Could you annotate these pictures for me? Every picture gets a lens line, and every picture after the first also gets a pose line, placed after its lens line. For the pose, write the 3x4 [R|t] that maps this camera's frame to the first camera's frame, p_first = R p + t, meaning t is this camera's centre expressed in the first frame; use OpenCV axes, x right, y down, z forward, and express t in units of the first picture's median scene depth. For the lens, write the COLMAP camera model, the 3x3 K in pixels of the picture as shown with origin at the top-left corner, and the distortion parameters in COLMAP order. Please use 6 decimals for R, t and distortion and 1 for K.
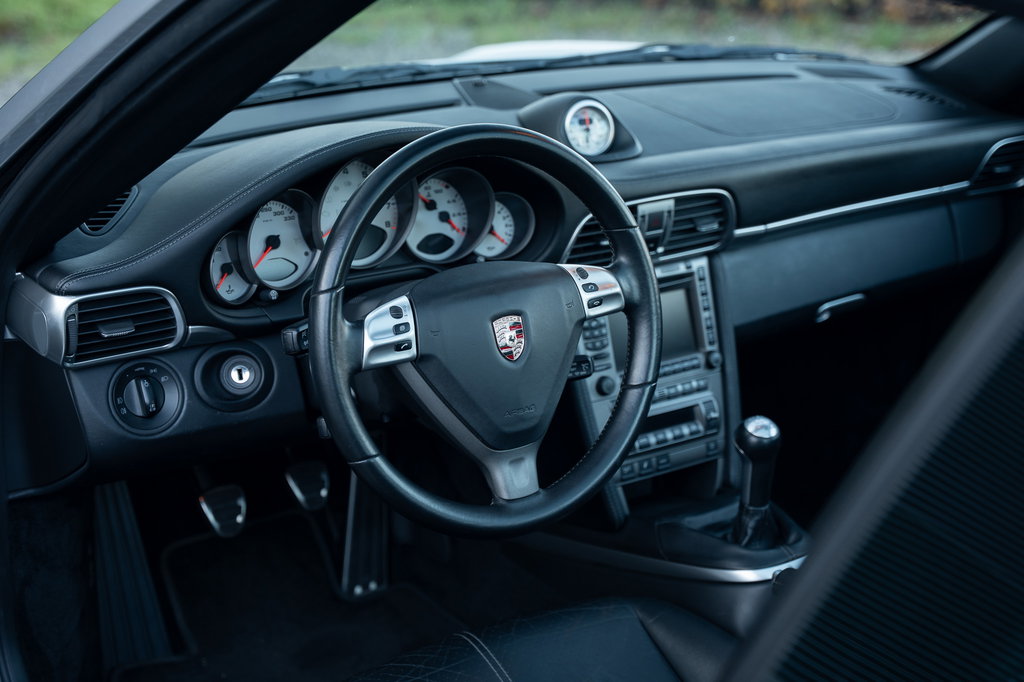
lens RADIAL K [[1676.8, 0, 505.7], [0, 1676.8, 335.2], [0, 0, 1]] dist [0.196914, 0.000000]
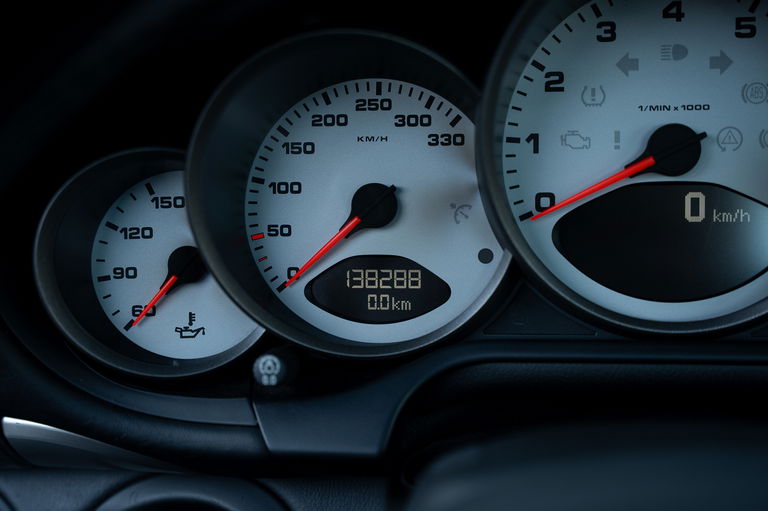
lens RADIAL K [[1242.7, 0, 388.1], [0, 1242.7, 258.2], [0, 0, 1]] dist [0.038160, 0.000000]
pose [[0.741231, 0.153867, -0.653377, 0.022806], [-0.161866, 0.985621, 0.048479, -0.056894], [0.651442, 0.069825, 0.755479, 0.816071]]
